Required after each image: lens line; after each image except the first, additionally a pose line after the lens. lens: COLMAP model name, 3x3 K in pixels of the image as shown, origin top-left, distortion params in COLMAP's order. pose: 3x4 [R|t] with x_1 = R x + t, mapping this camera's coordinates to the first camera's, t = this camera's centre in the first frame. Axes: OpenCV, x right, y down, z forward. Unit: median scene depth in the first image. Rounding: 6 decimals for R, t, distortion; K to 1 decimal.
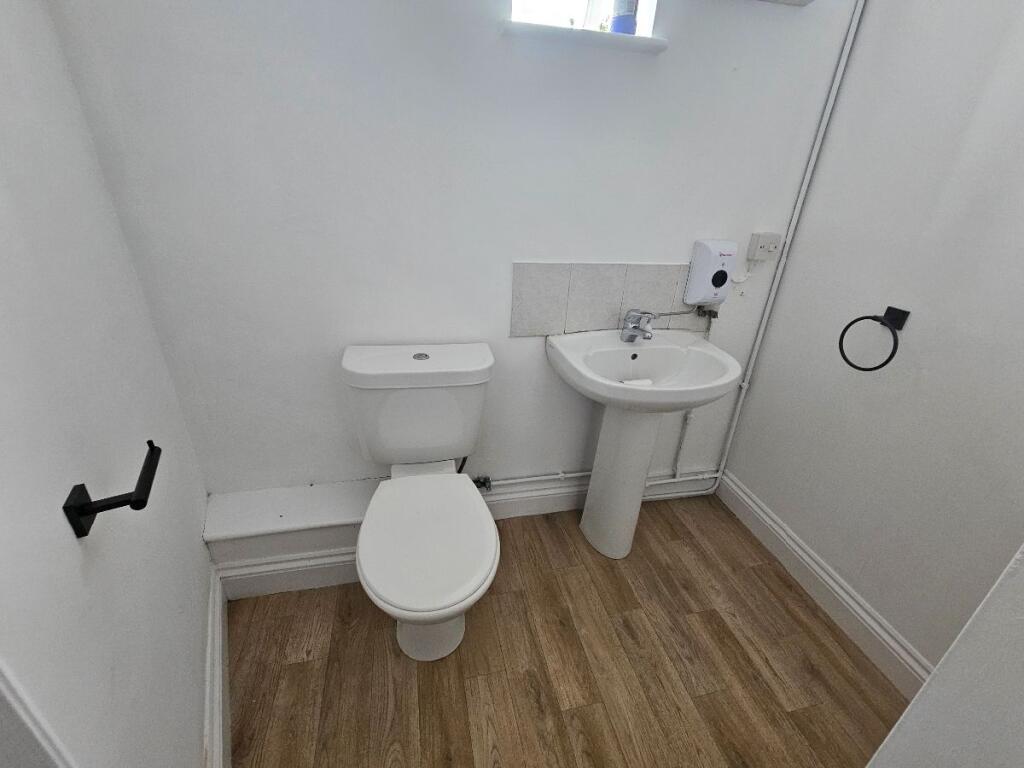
lens RADIAL K [[418.3, 0, 509.3], [0, 418.3, 385.3], [0, 0, 1]] dist [-0.000186, -0.000476]
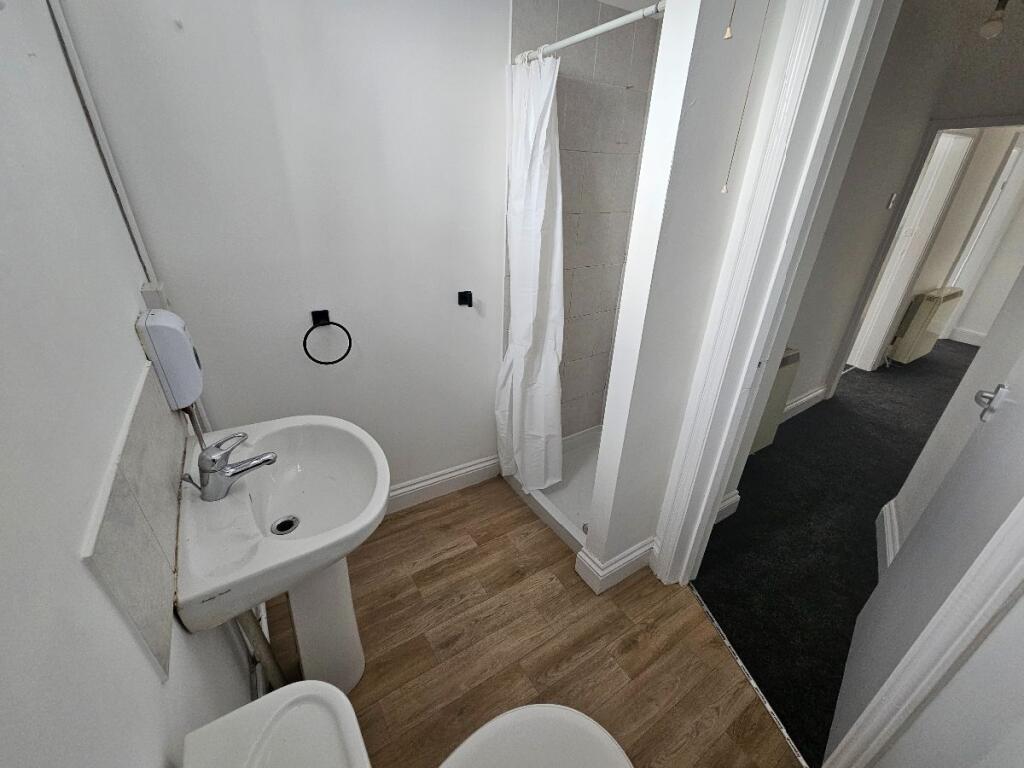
lens RADIAL K [[418.3, 0, 507.3], [0, 418.3, 381.3], [0, 0, 1]] dist [-0.000186, -0.000476]
pose [[-0.342260, -0.464702, 0.816646, -0.346134], [0.357841, 0.739173, 0.570590, -0.497576], [-0.868797, 0.487520, -0.086700, 0.665378]]
